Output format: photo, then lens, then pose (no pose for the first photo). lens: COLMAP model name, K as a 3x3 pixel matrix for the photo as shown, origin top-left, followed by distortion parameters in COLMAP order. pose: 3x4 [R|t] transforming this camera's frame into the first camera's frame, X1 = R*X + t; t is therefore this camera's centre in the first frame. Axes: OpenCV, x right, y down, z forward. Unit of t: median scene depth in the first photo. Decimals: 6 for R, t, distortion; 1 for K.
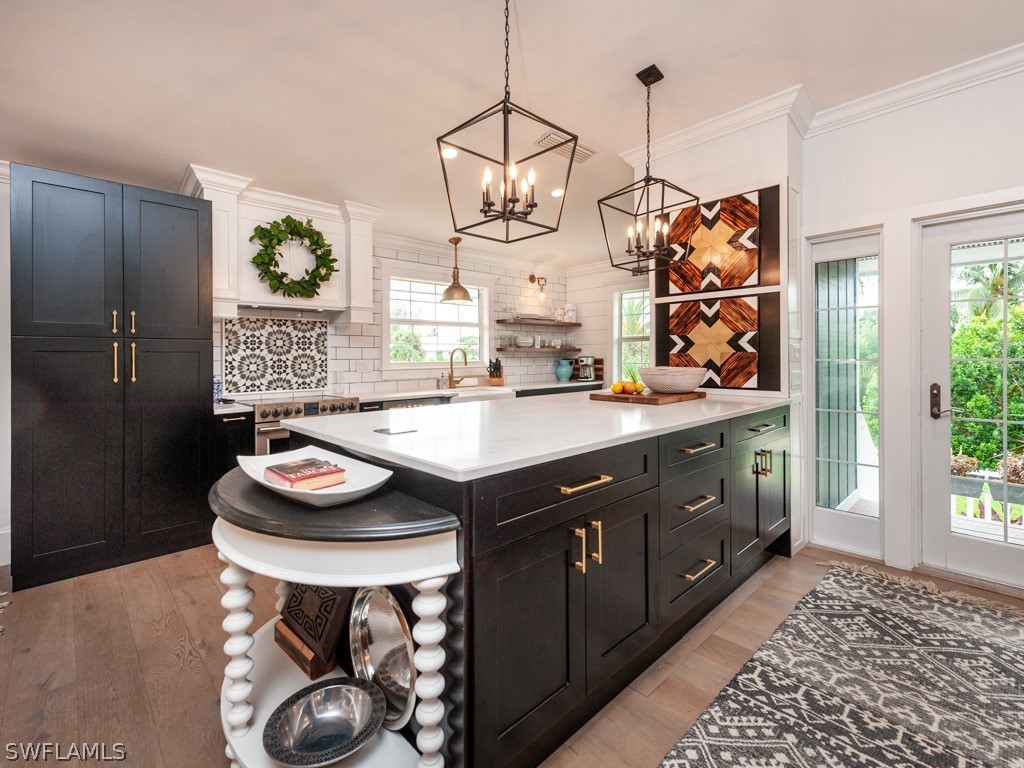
lens RADIAL K [[468.0, 0, 512.8], [0, 468.0, 346.2], [0, 0, 1]] dist [0.003894, -0.003901]
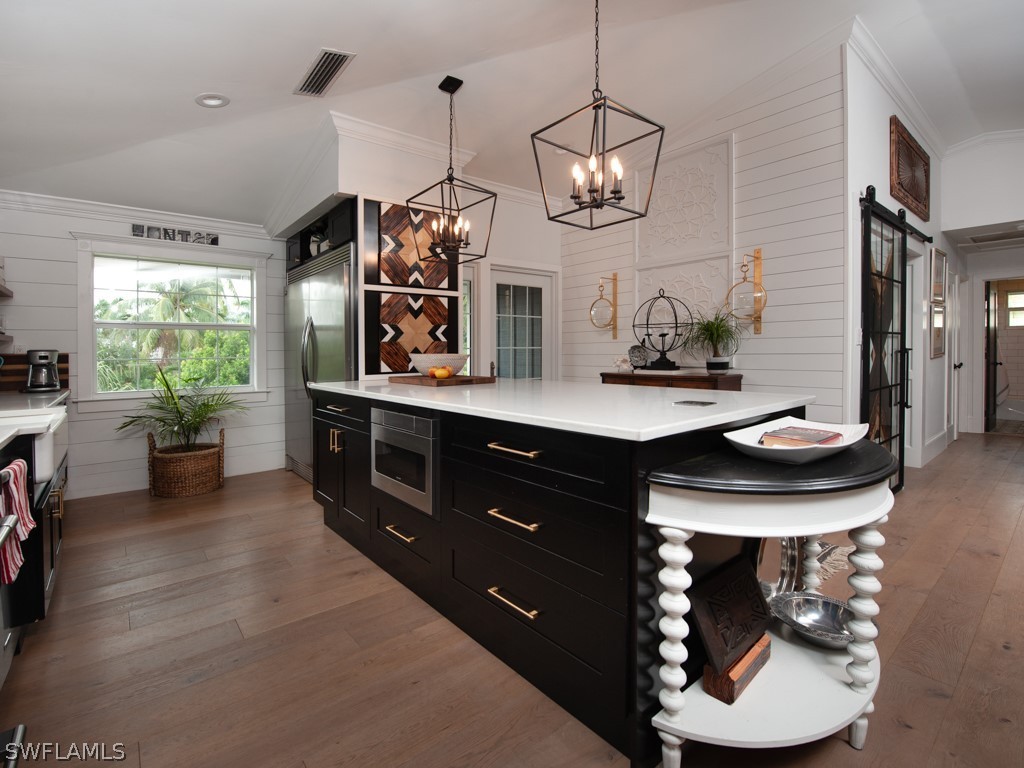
lens RADIAL K [[468.0, 0, 487.8], [0, 468.0, 348.6], [0, 0, 1]] dist [0.003894, -0.003901]
pose [[0.101538, 0.008698, 0.994794, -0.597488], [-0.007027, 0.999943, -0.008026, 0.034048], [-0.994807, -0.006176, 0.101593, 0.613483]]
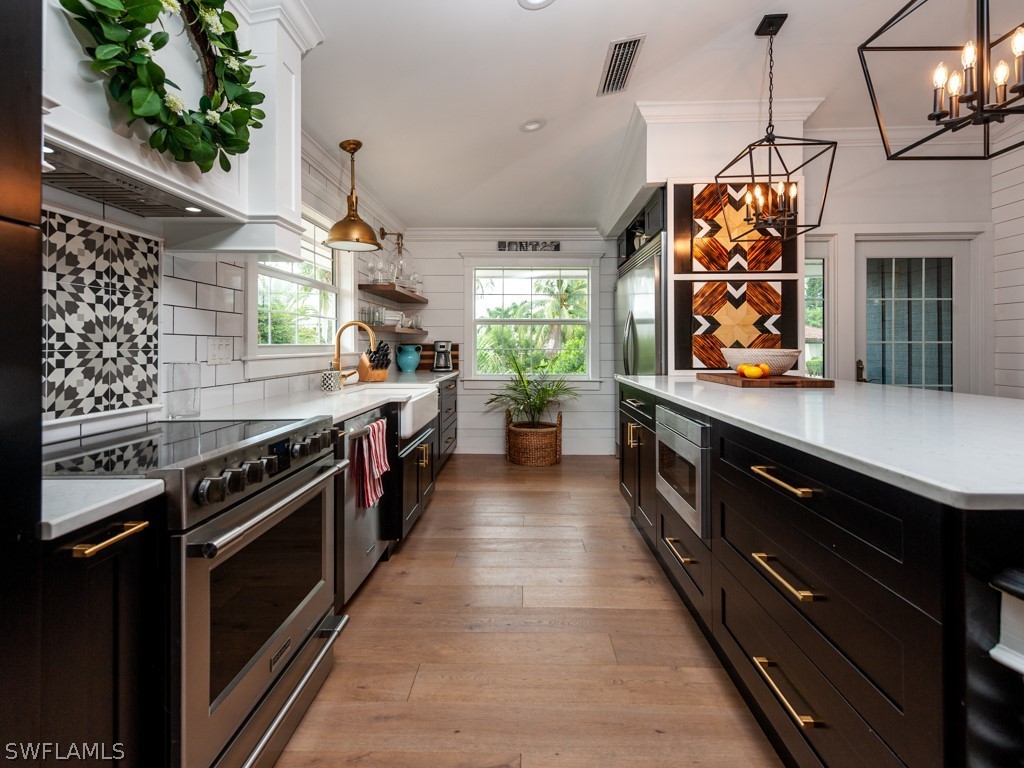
lens RADIAL K [[468.0, 0, 520.1], [0, 468.0, 336.0], [0, 0, 1]] dist [0.003894, -0.003901]
pose [[0.699406, 0.021482, 0.714402, -0.526713], [-0.018633, 0.999757, -0.011821, 0.032722], [-0.714482, -0.005044, 0.699636, 0.546454]]
